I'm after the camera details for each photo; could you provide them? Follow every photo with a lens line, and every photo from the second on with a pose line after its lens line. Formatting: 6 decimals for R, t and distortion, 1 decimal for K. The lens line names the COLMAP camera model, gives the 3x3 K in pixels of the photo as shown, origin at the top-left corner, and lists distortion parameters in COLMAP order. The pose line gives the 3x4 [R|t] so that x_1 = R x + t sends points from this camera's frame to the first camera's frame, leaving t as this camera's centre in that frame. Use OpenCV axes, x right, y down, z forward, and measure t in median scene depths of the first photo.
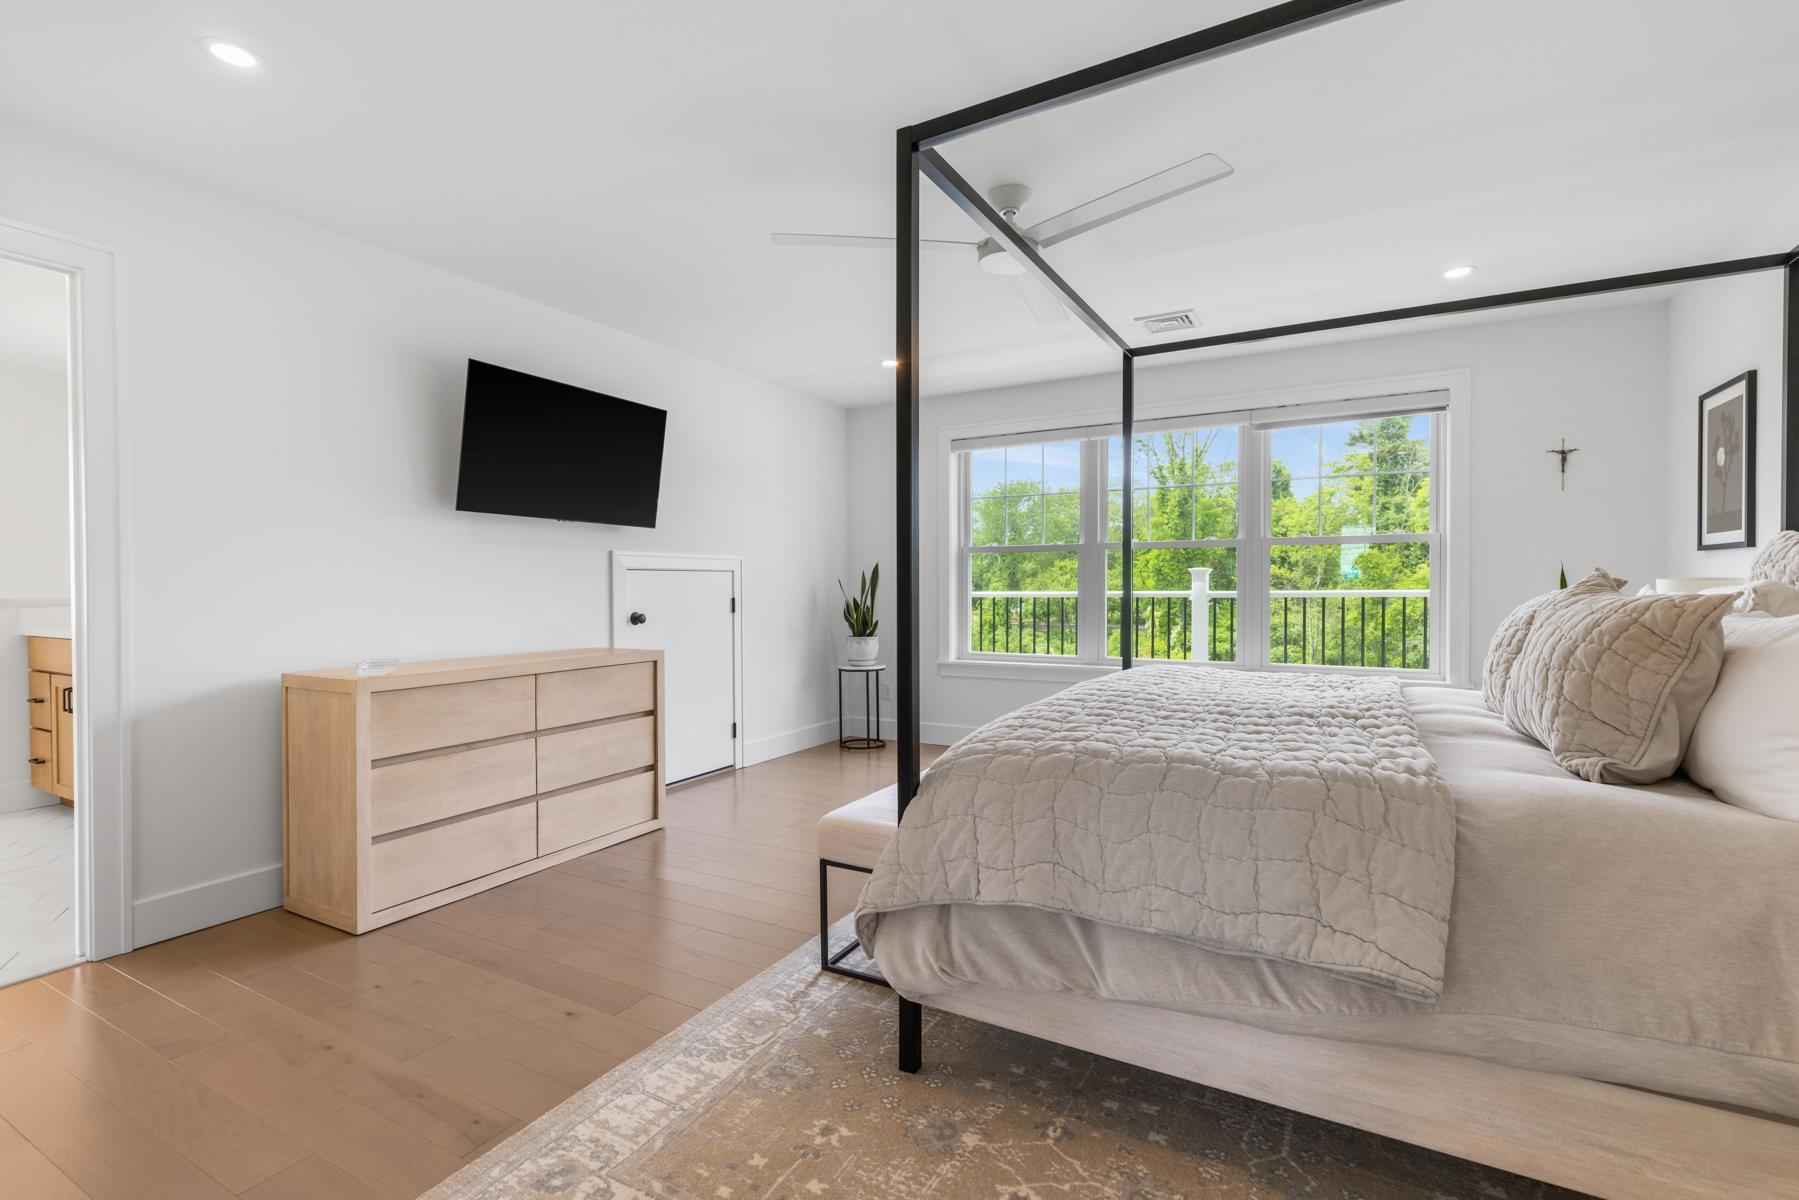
lens RADIAL K [[817.3, 0, 912.6], [0, 817.3, 596.9], [0, 0, 1]] dist [0.003367, -0.000091]
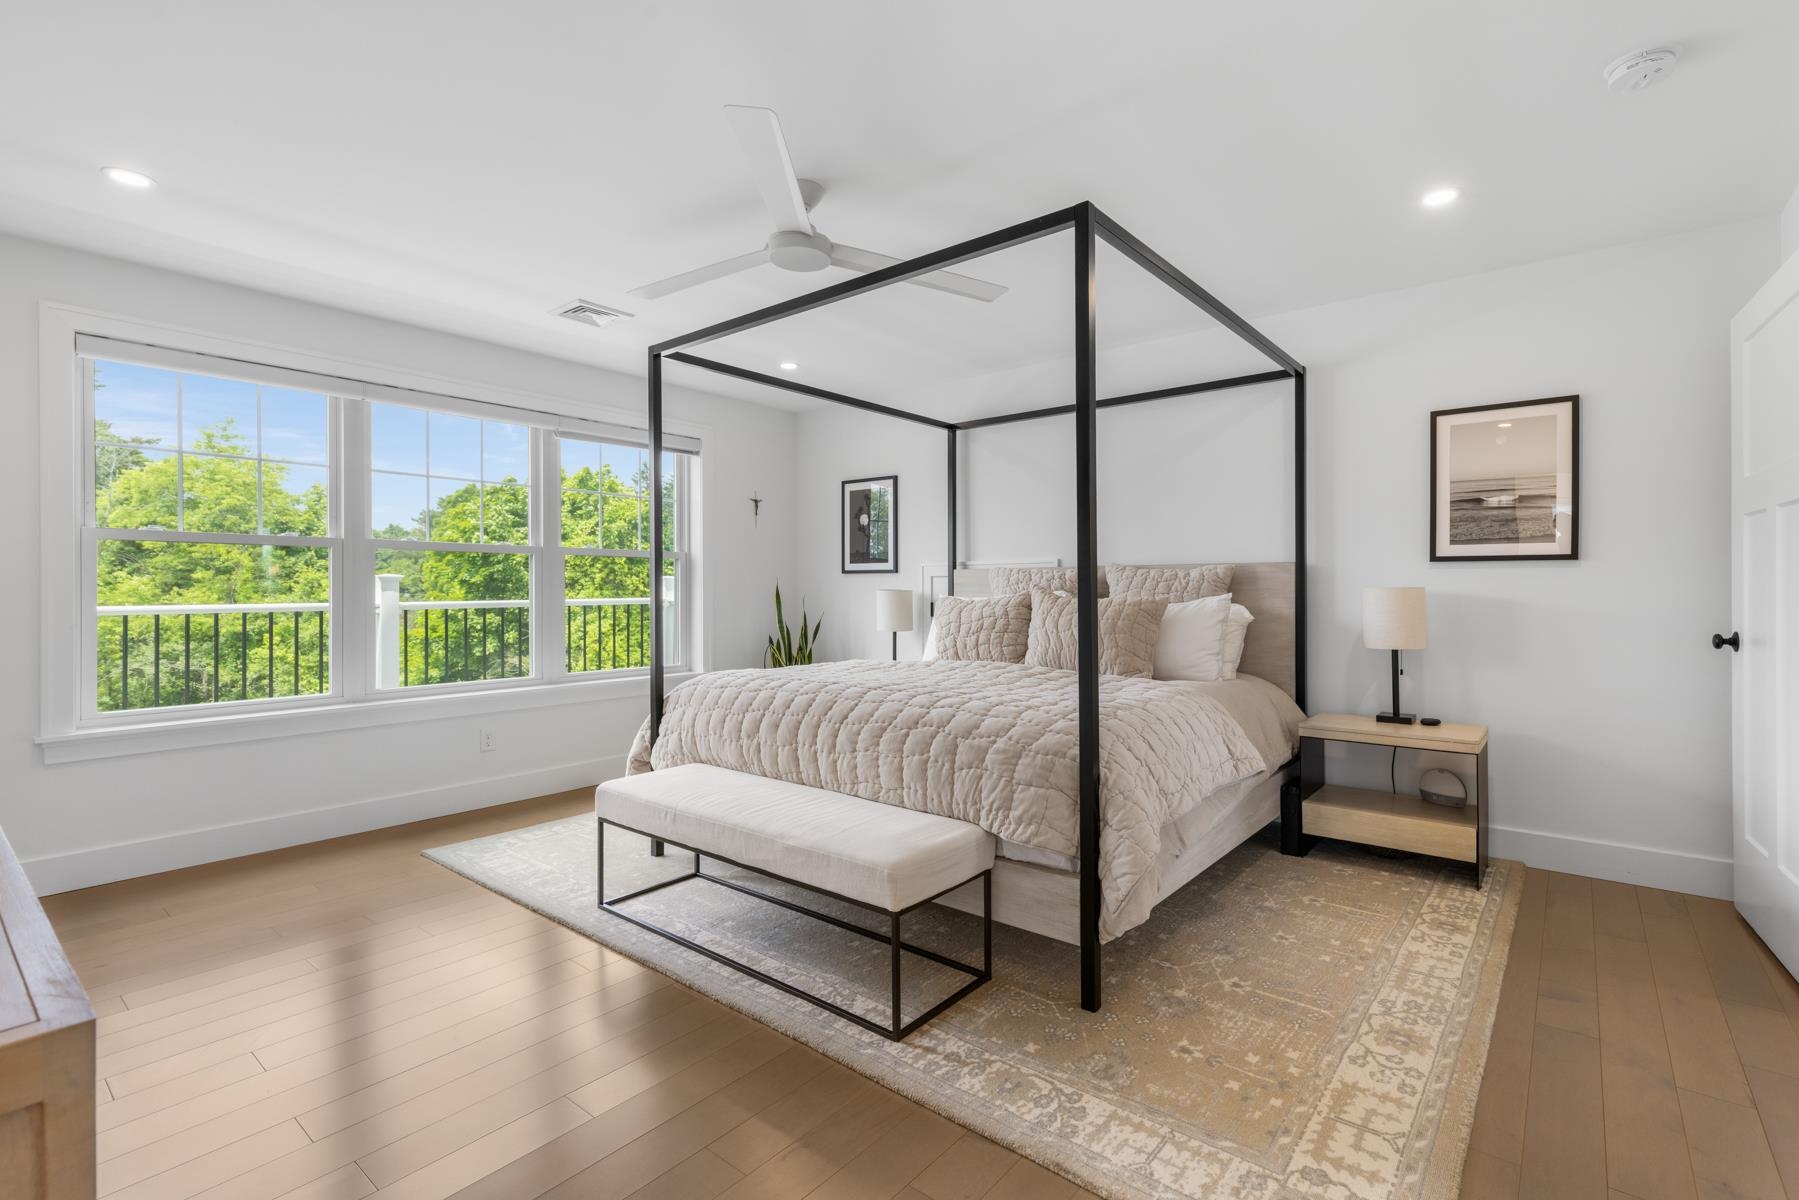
lens RADIAL K [[817.3, 0, 912.6], [0, 817.3, 596.9], [0, 0, 1]] dist [0.003367, -0.000091]
pose [[0.177360, -0.002461, 0.984143, -1.265015], [0.016125, 0.999870, -0.000405, -0.012234], [-0.984014, 0.015941, 0.177377, 1.099941]]
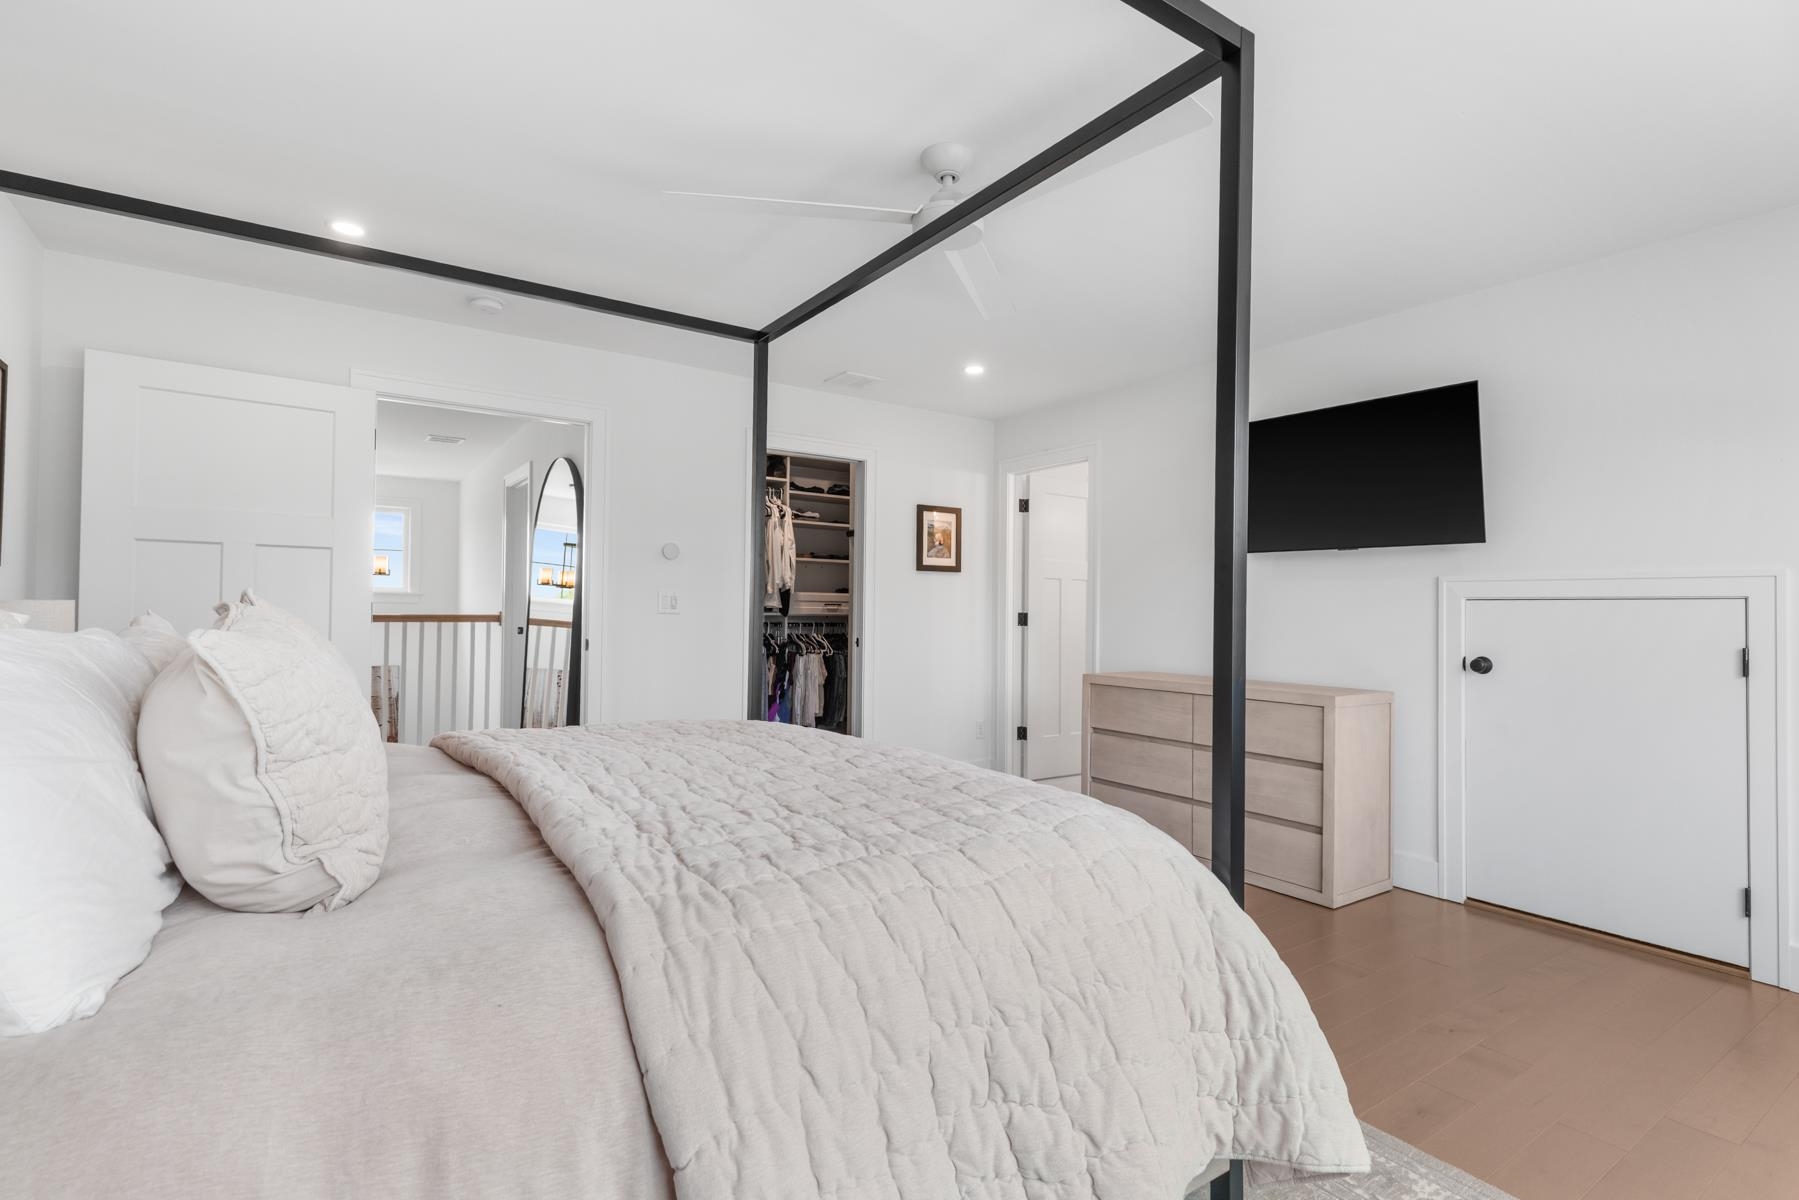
lens RADIAL K [[840.6, 0, 909.0], [0, 840.6, 596.0], [0, 0, 1]] dist [0.012556, -0.000384]
pose [[-0.443301, -0.013440, -0.896272, 0.283472], [-0.021463, 0.999760, -0.004377, -0.010723], [0.896116, 0.017296, -0.443483, 0.422888]]
